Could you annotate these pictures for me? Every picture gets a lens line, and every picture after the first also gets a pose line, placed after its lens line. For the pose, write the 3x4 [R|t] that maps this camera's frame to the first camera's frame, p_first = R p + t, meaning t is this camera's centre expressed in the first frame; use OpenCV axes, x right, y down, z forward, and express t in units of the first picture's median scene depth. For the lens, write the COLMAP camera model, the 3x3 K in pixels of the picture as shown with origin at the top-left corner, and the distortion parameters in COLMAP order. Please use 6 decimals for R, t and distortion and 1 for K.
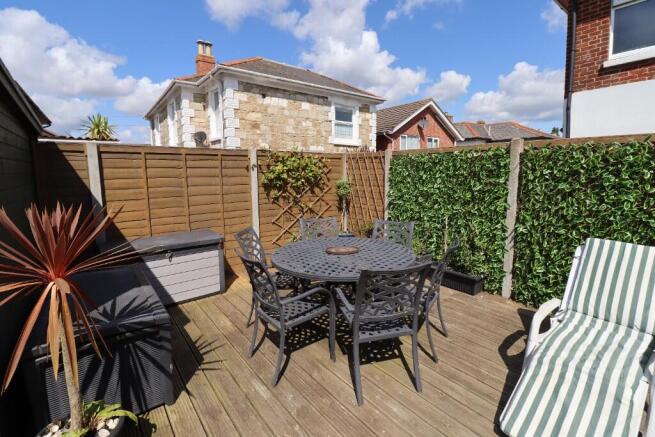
lens RADIAL K [[304.4, 0, 335.0], [0, 304.4, 208.5], [0, 0, 1]] dist [-0.011957, -0.000909]
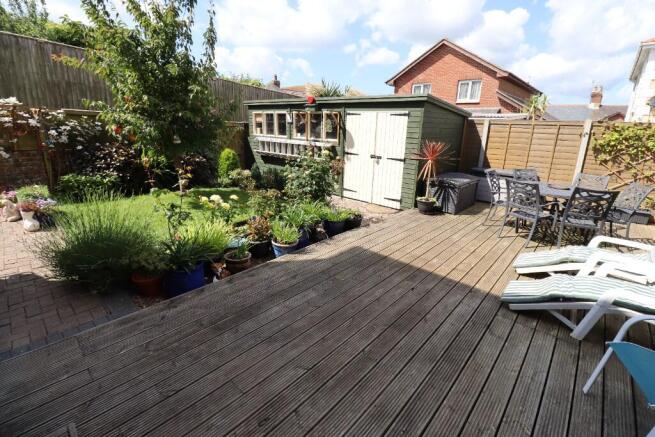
lens RADIAL K [[304.4, 0, 335.0], [0, 304.4, 208.5], [0, 0, 1]] dist [-0.011957, -0.000909]
pose [[0.175488, 0.268141, -0.947262, 0.739126], [-0.151158, 0.958123, 0.243212, 0.016895], [0.972808, 0.100506, 0.208671, -0.269196]]
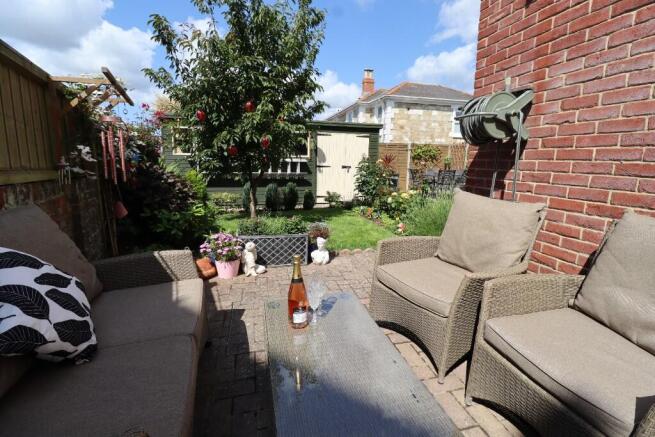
lens RADIAL K [[304.4, 0, 335.0], [0, 304.4, 208.5], [0, 0, 1]] dist [-0.011957, -0.000909]
pose [[0.918117, 0.079097, -0.388337, 0.166948], [-0.065359, 0.996683, 0.048482, 0.231316], [0.390884, -0.019131, 0.920241, -1.381160]]
